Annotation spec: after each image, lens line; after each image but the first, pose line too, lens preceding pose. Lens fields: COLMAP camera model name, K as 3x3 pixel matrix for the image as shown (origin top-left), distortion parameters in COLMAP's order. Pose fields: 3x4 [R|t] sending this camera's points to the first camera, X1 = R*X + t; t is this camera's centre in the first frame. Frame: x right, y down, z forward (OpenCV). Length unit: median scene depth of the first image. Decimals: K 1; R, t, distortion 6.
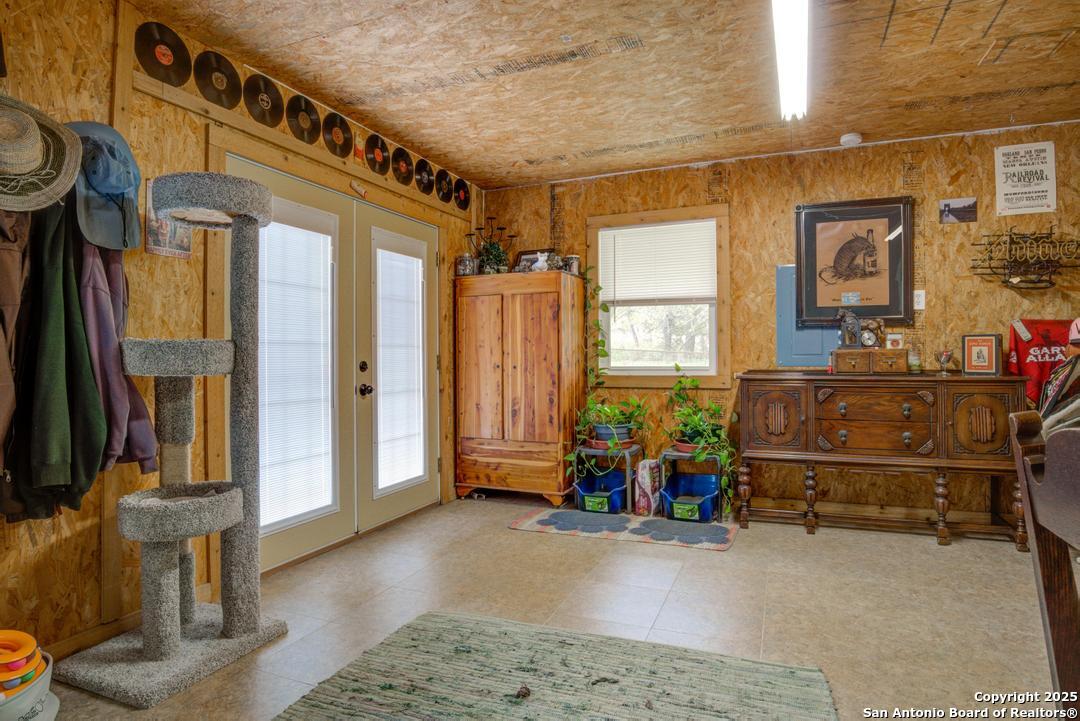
lens RADIAL K [[610.7, 0, 535.1], [0, 610.7, 354.7], [0, 0, 1]] dist [-0.045971, 0.002098]
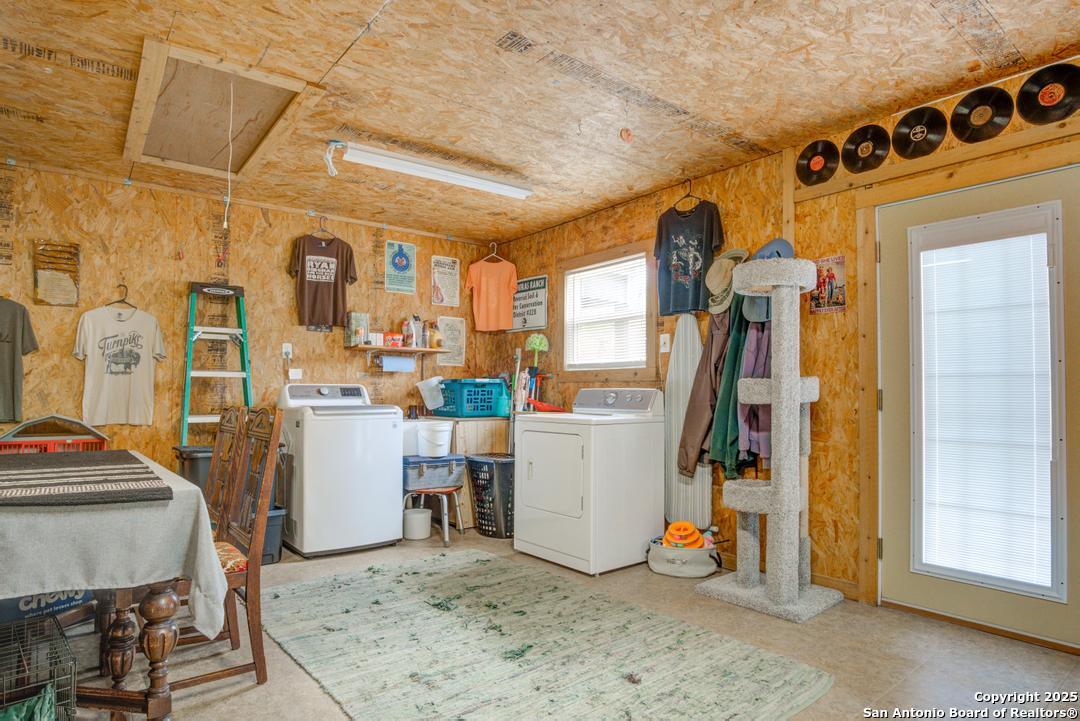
lens RADIAL K [[610.4, 0, 539.3], [0, 610.4, 377.5], [0, 0, 1]] dist [-0.000501, 0.000408]
pose [[-0.479824, -0.005883, -0.877345, 0.699751], [0.006256, 0.999929, -0.010126, -0.011462], [0.877342, -0.010347, -0.479753, 0.886005]]
